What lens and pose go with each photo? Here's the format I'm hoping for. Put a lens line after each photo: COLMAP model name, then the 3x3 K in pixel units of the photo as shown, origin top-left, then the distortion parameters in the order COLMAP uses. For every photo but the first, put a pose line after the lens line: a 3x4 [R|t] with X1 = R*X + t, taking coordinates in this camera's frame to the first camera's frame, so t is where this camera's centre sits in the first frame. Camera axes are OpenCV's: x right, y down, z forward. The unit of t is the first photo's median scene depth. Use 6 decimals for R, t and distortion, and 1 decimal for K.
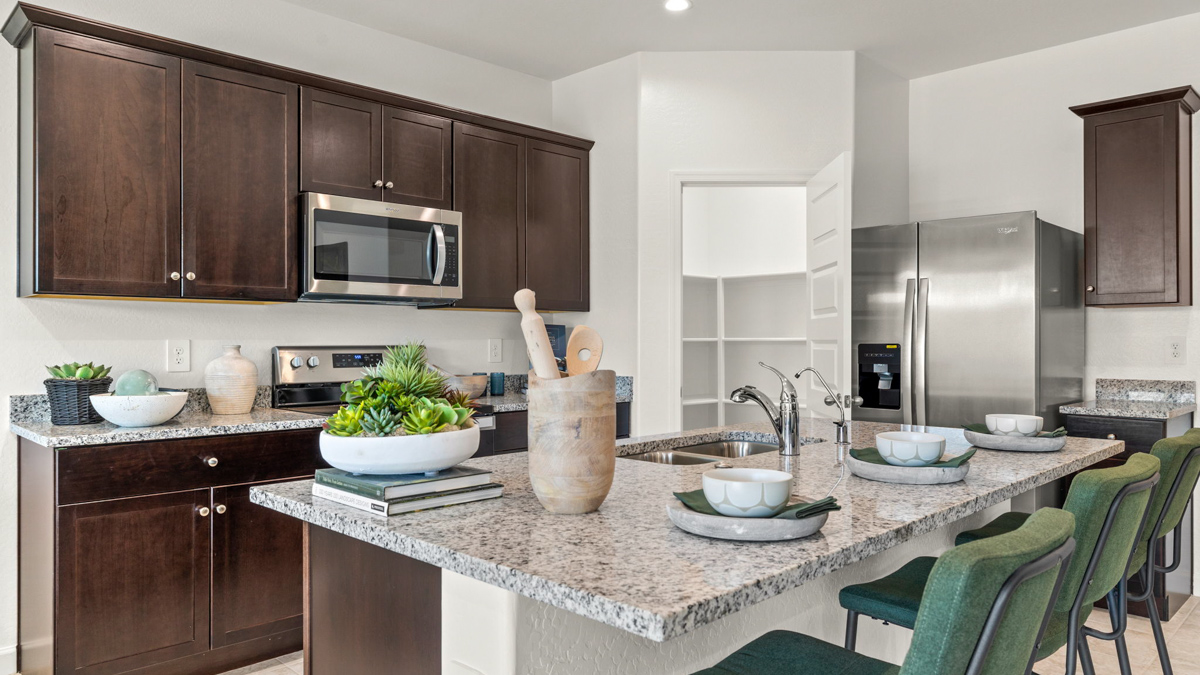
lens RADIAL K [[881.7, 0, 600.0], [0, 881.7, 337.5], [0, 0, 1]] dist [-0.001689, 0.002476]
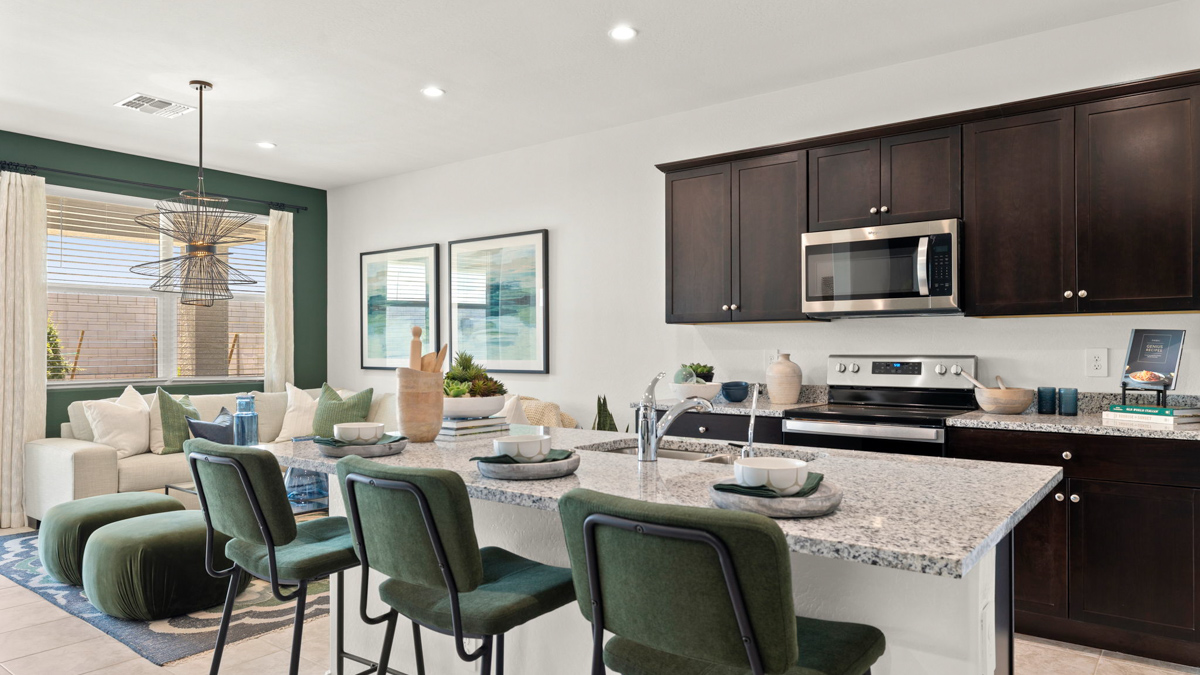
lens RADIAL K [[753.2, 0, 601.2], [0, 753.2, 347.3], [0, 0, 1]] dist [0.001382, 0.000590]
pose [[0.079889, -0.007218, -0.996778, 0.860388], [-0.001550, 0.999972, -0.007365, 0.009298], [0.996803, 0.002134, 0.079875, 0.728269]]
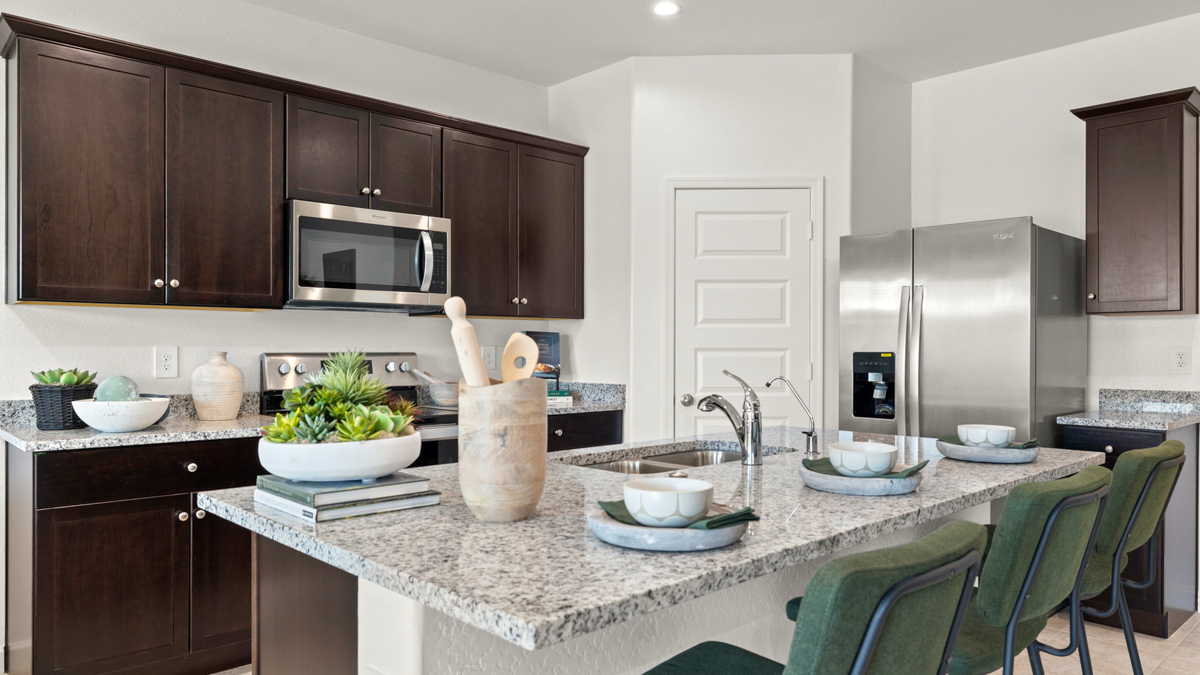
lens RADIAL K [[889.4, 0, 600.8], [0, 889.4, 347.4], [0, 0, 1]] dist [0.001304, -0.000818]
pose [[0.999403, 0.002788, -0.034443, 0.065252], [-0.002680, 0.999991, 0.003202, -0.000829], [0.034451, -0.003108, 0.999402, -0.002000]]
